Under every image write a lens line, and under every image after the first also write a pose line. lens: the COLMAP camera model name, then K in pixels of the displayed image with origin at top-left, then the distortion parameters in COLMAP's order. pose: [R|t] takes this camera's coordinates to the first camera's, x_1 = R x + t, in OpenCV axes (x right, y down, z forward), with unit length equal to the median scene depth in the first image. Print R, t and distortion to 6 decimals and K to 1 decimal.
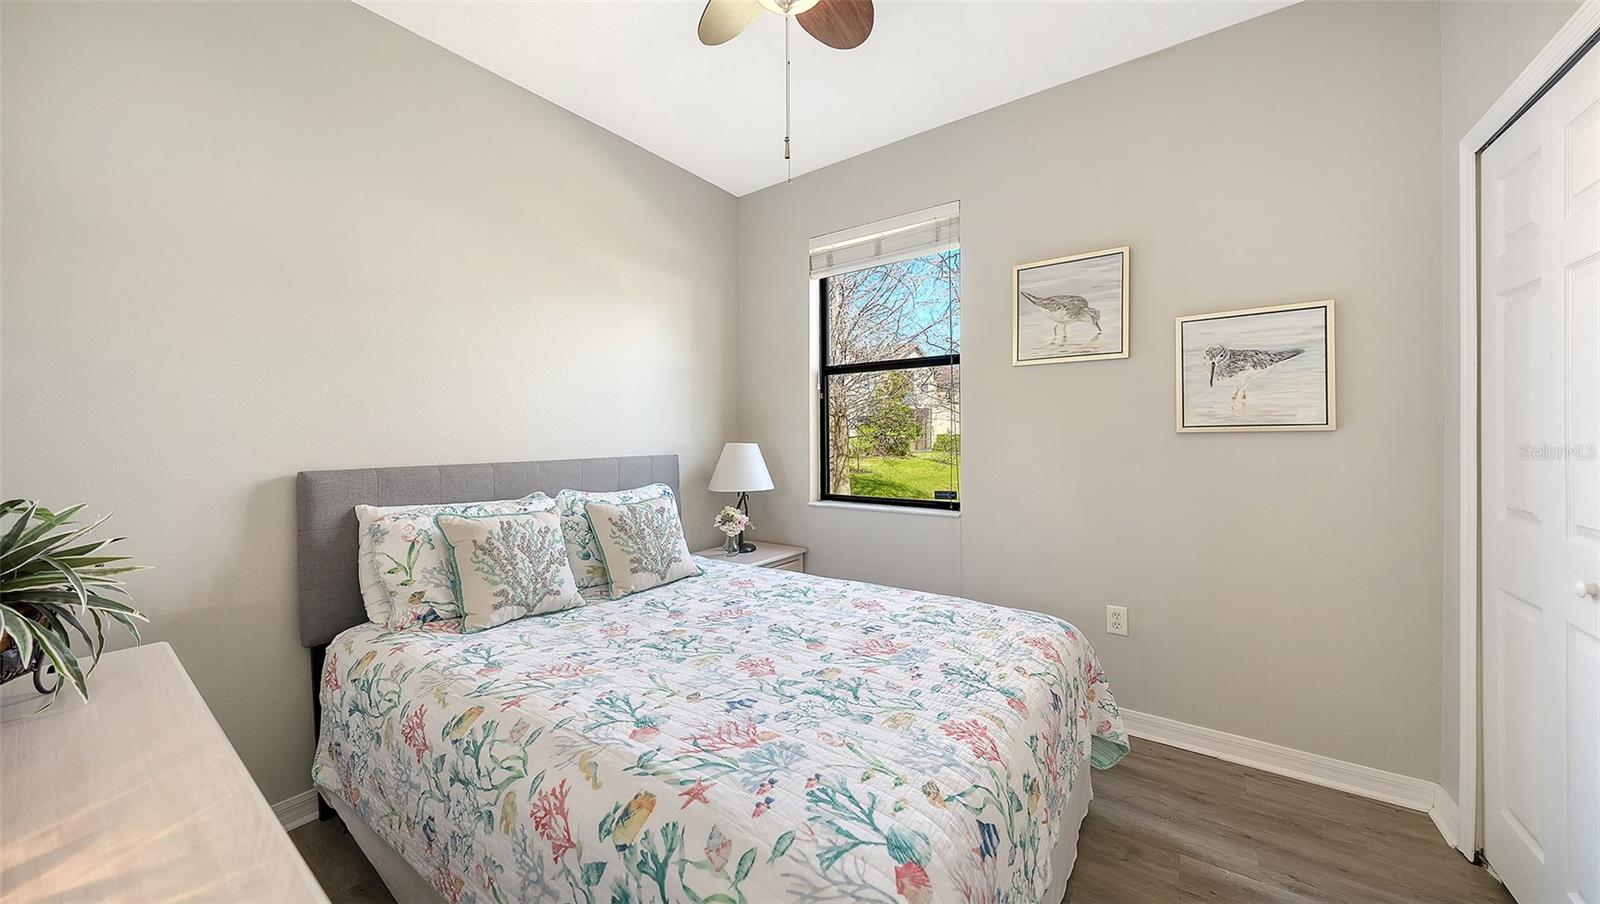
lens RADIAL K [[565.6, 0, 803.3], [0, 565.6, 441.4], [0, 0, 1]] dist [-0.001898, -0.000143]
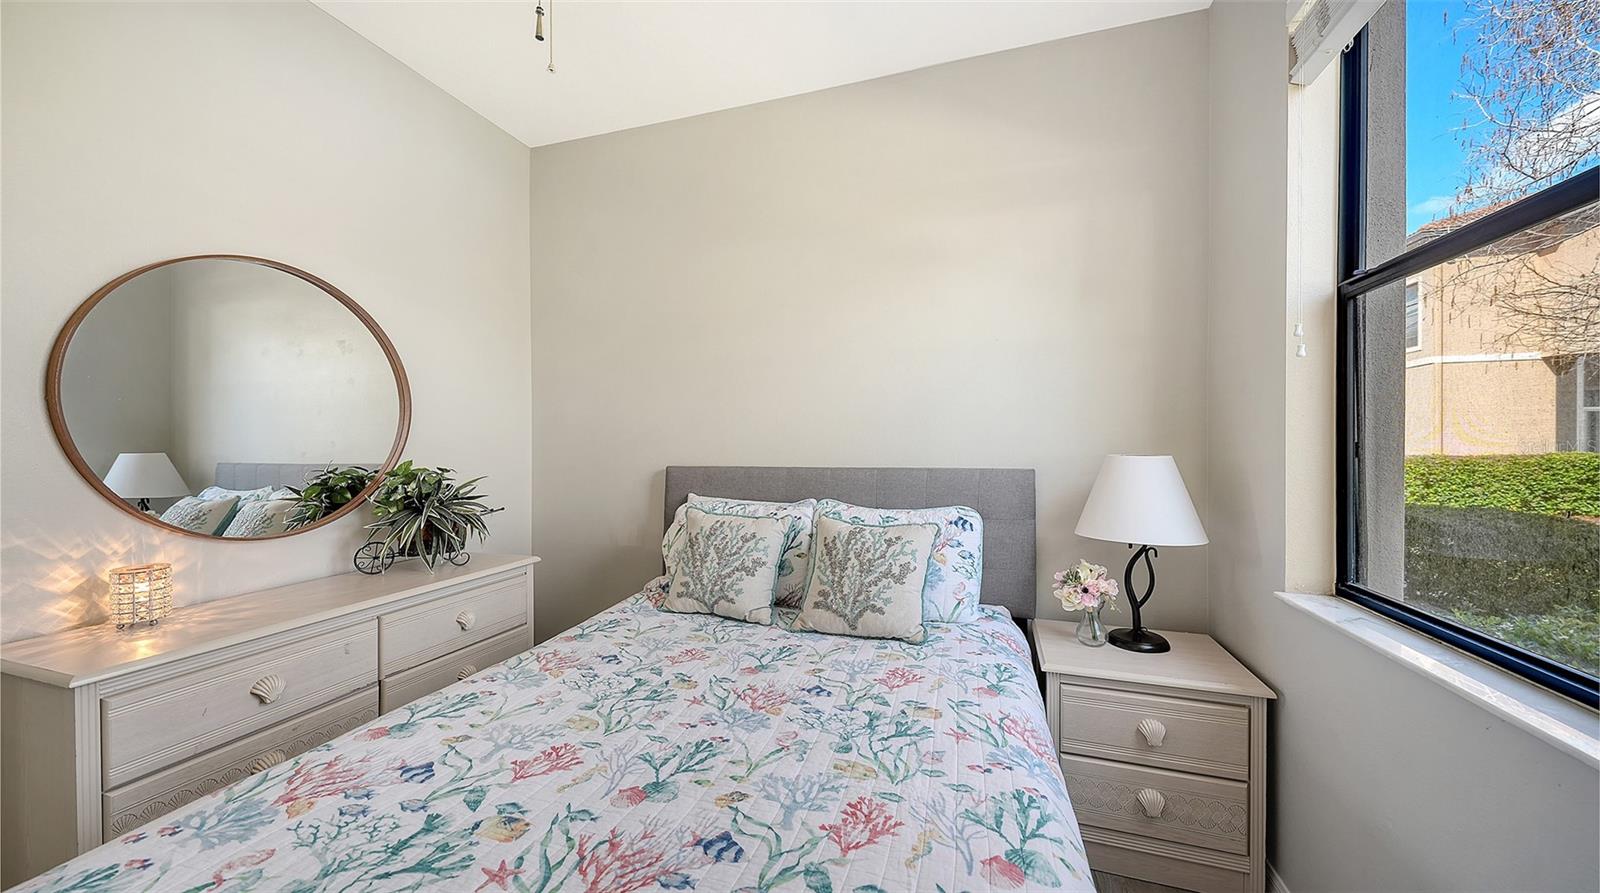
lens RADIAL K [[559.6, 0, 800.0], [0, 559.6, 446.5], [0, 0, 1]] dist [0.000765, -0.000095]
pose [[0.297397, 0.019356, -0.954558, 0.532449], [-0.005370, 0.999813, 0.018601, -0.021789], [0.954739, -0.000406, 0.297445, 0.823570]]
